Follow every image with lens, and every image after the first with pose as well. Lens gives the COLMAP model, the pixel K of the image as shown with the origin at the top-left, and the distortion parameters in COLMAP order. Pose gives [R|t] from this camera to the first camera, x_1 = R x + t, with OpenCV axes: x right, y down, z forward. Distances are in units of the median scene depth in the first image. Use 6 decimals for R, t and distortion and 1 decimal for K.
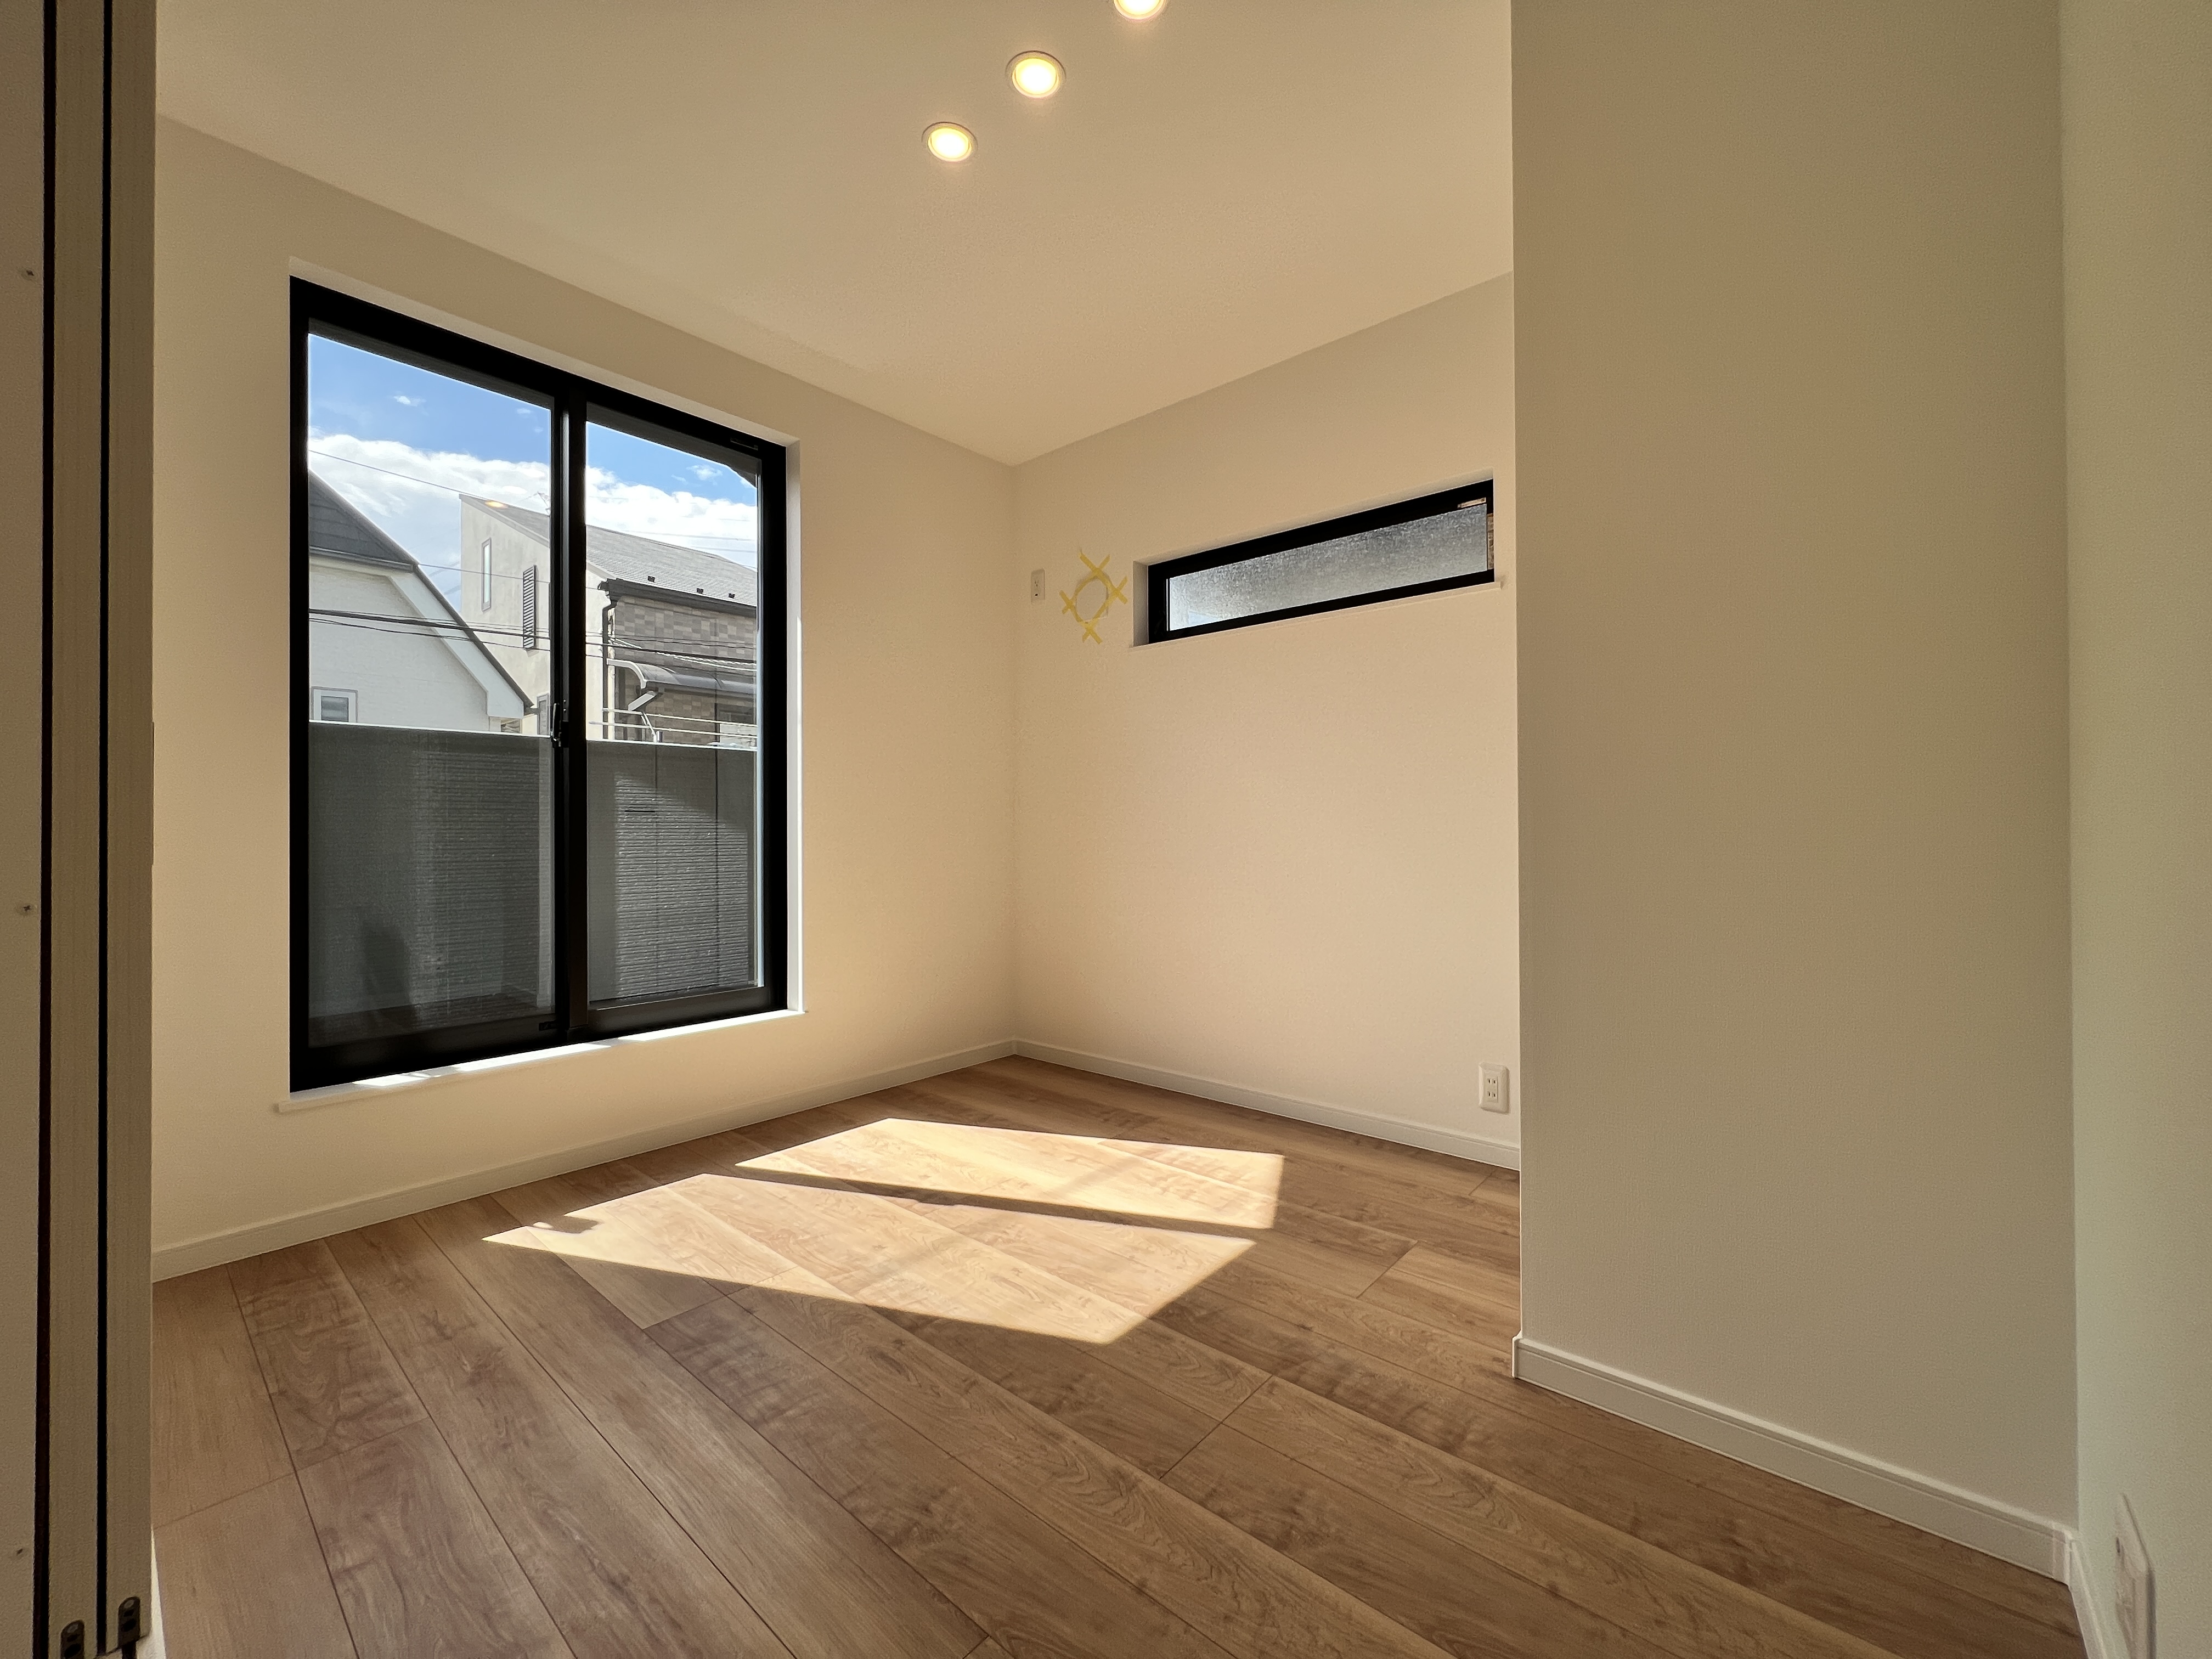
lens RADIAL K [[879.1, 0, 1103.4], [0, 879.1, 838.2], [0, 0, 1]] dist [-0.002917, 0.001333]
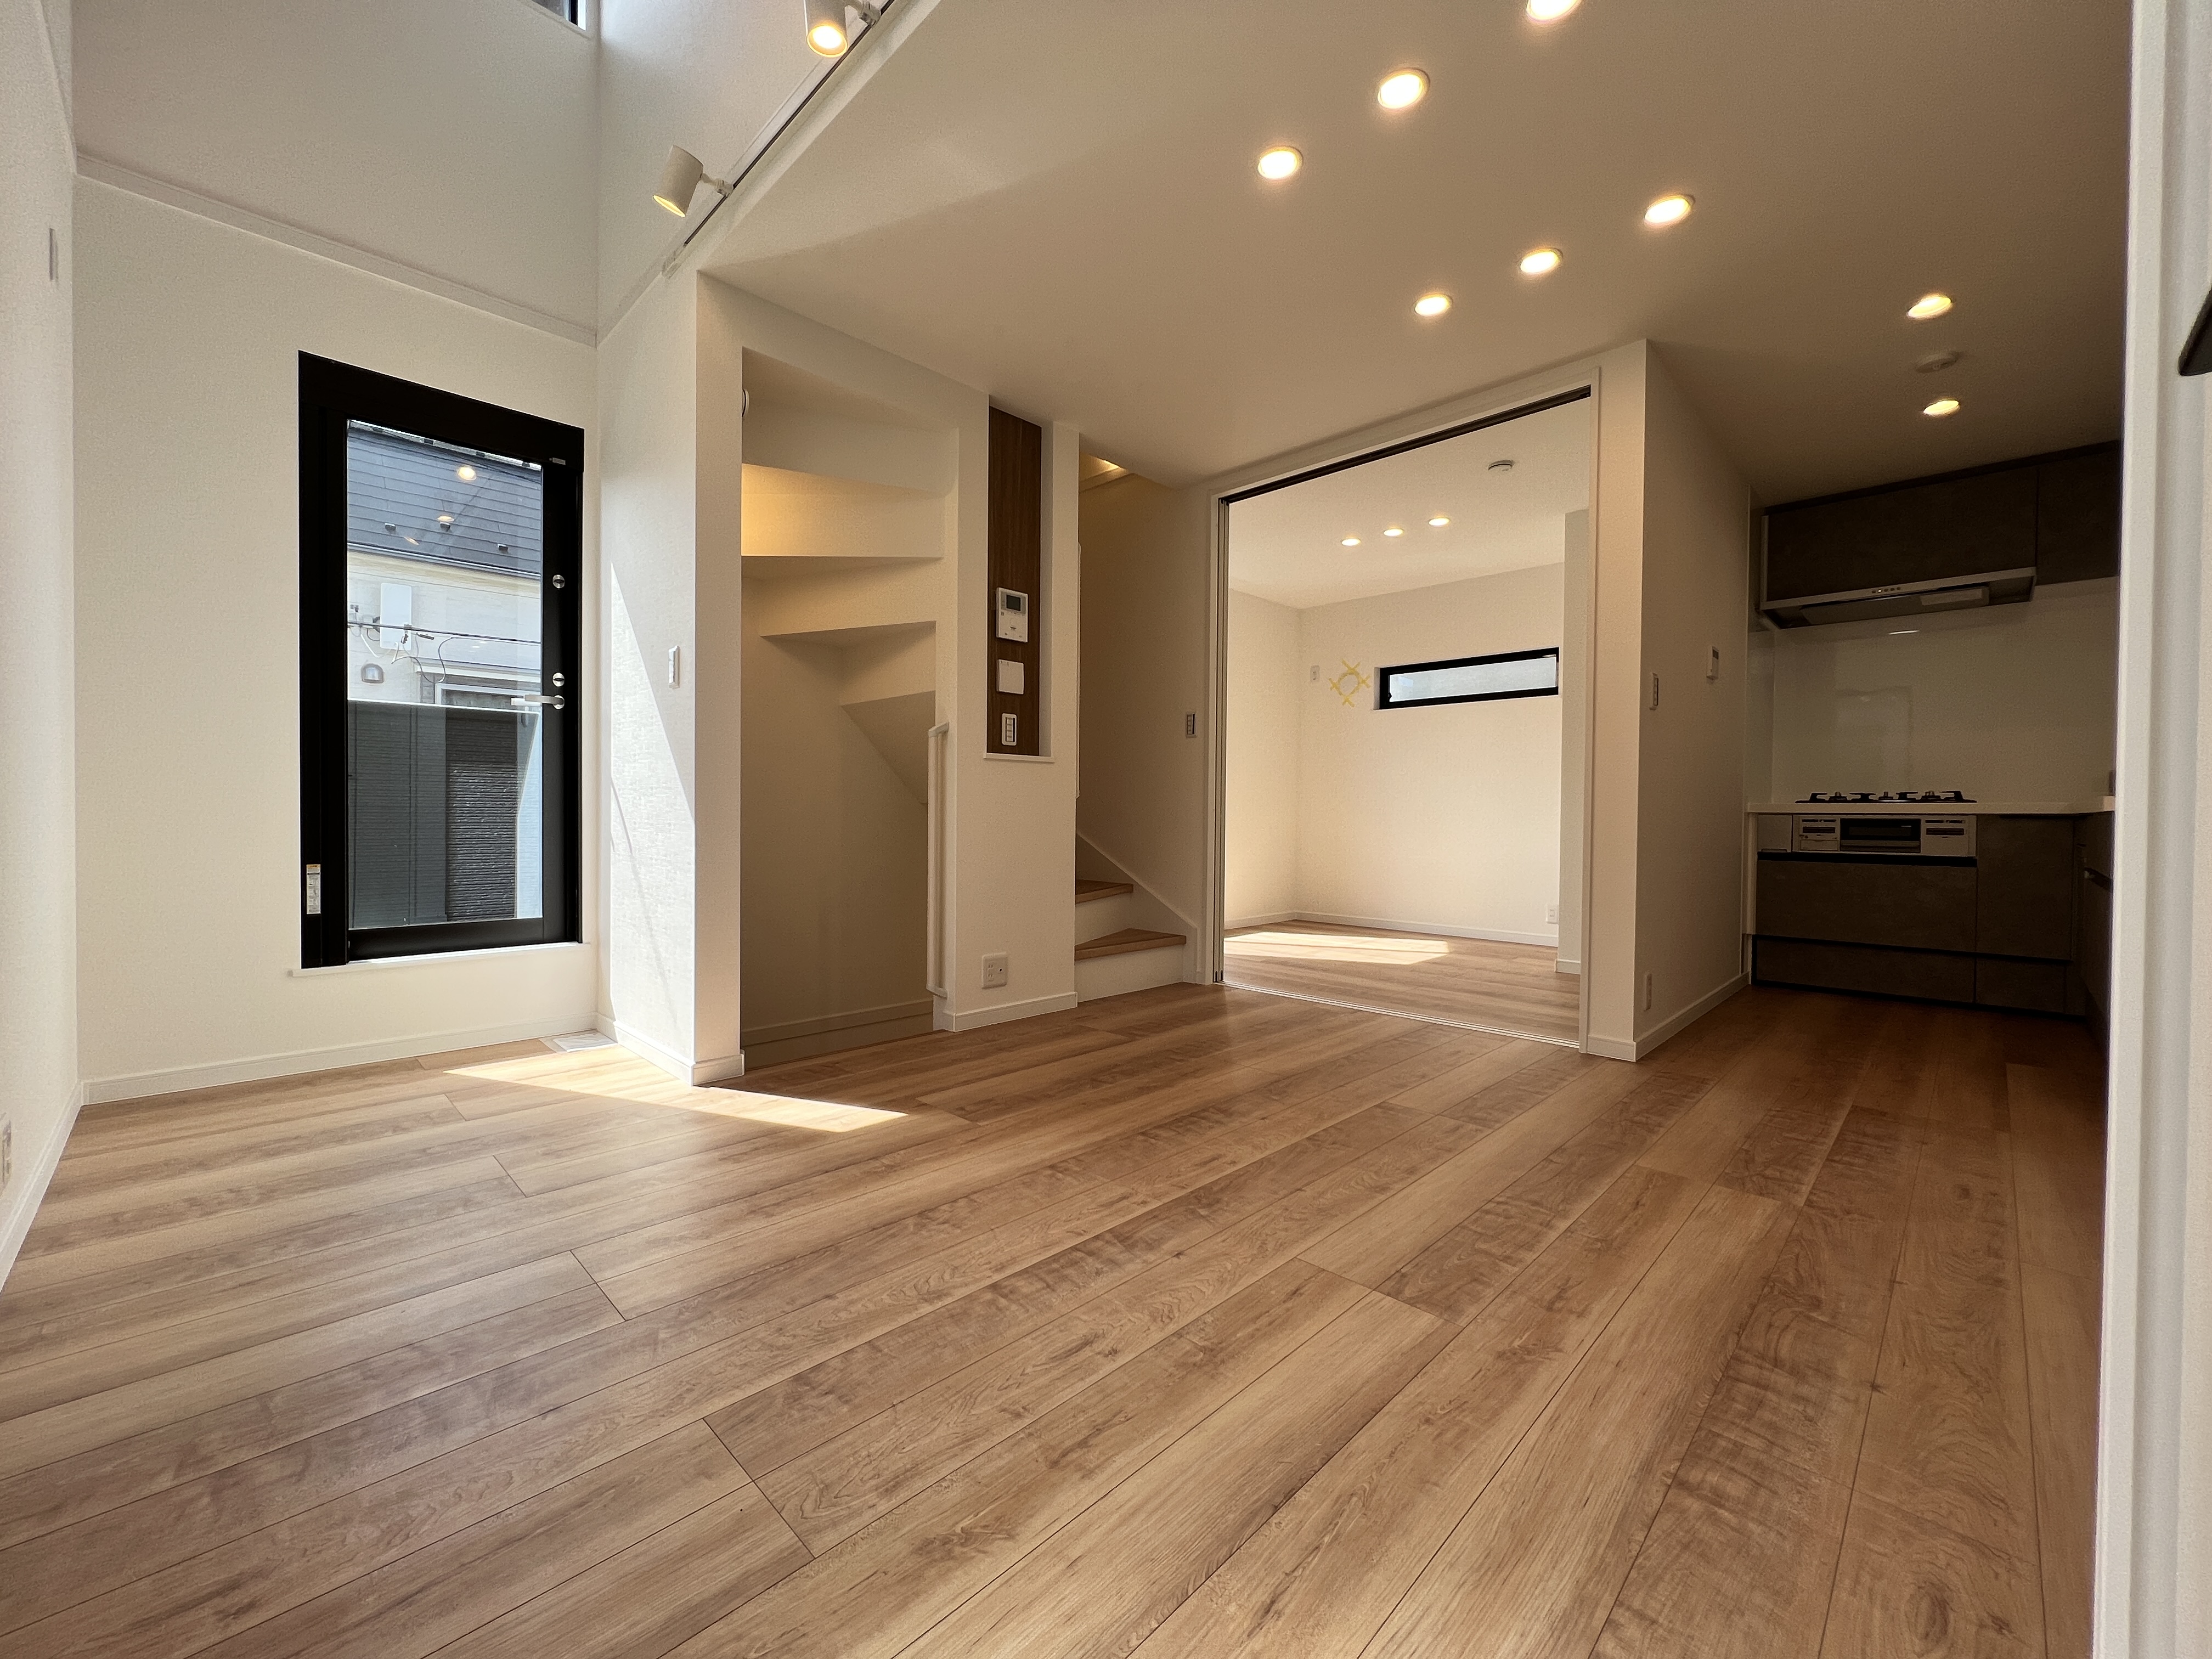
lens RADIAL K [[879.1, 0, 1103.9], [0, 879.1, 821.2], [0, 0, 1]] dist [-0.002917, 0.001333]
pose [[-0.065651, 0.008134, -0.997810, 1.728500], [-0.005732, 0.999947, 0.008529, 0.069092], [0.997826, 0.006279, -0.065600, 1.361181]]
